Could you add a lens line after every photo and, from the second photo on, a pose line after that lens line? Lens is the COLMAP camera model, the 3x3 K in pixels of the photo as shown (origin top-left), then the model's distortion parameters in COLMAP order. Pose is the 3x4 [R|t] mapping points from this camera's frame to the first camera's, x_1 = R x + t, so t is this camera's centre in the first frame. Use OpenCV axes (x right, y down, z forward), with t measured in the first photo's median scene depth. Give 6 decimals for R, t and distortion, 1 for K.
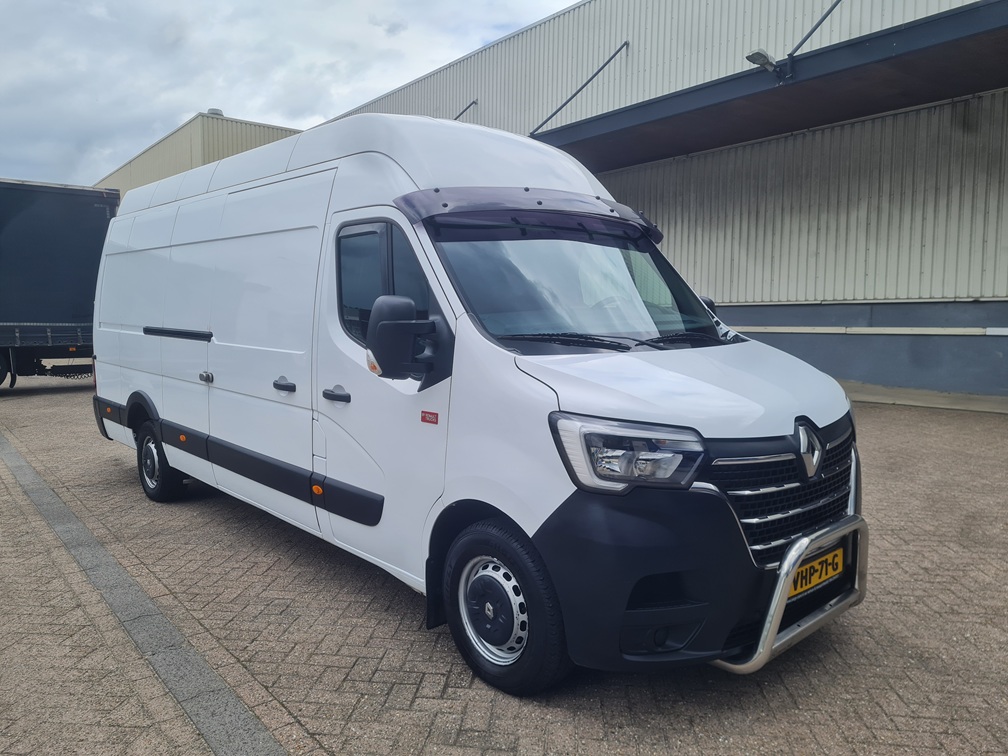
lens RADIAL K [[738.7, 0, 500.5], [0, 738.7, 352.6], [0, 0, 1]] dist [0.043110, -0.002177]
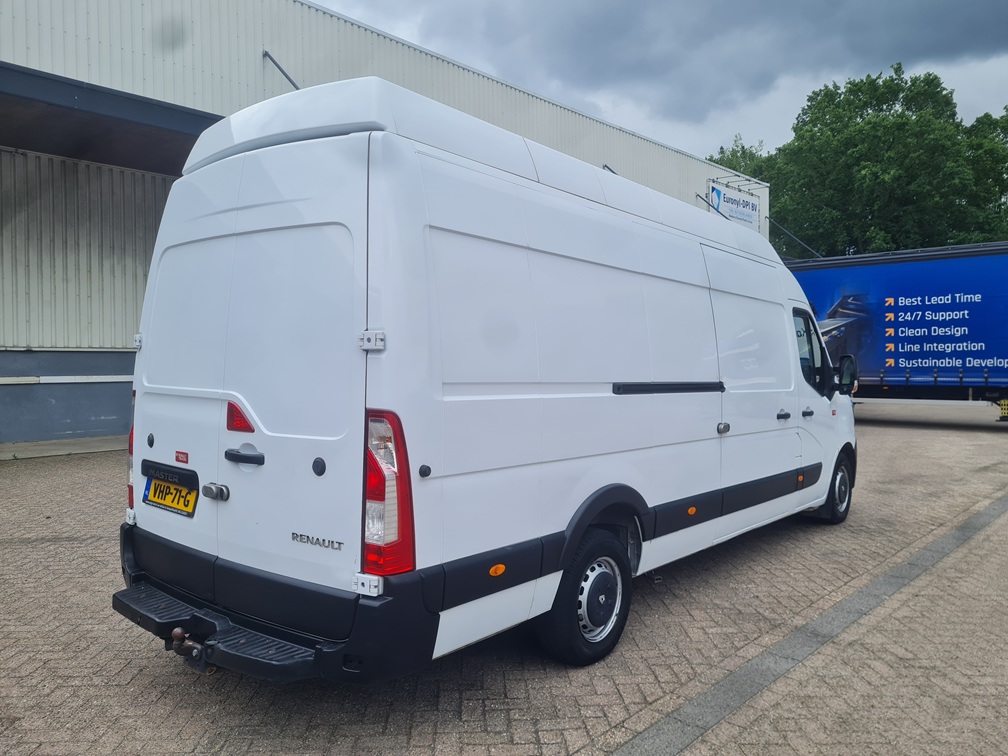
lens RADIAL K [[738.7, 0, 500.5], [0, 738.7, 352.6], [0, 0, 1]] dist [0.043110, -0.002177]
pose [[-0.141175, 0.014351, 0.989881, -1.321286], [0.049942, 0.998725, -0.007356, -0.073168], [-0.988724, 0.048398, -0.141712, 1.424516]]
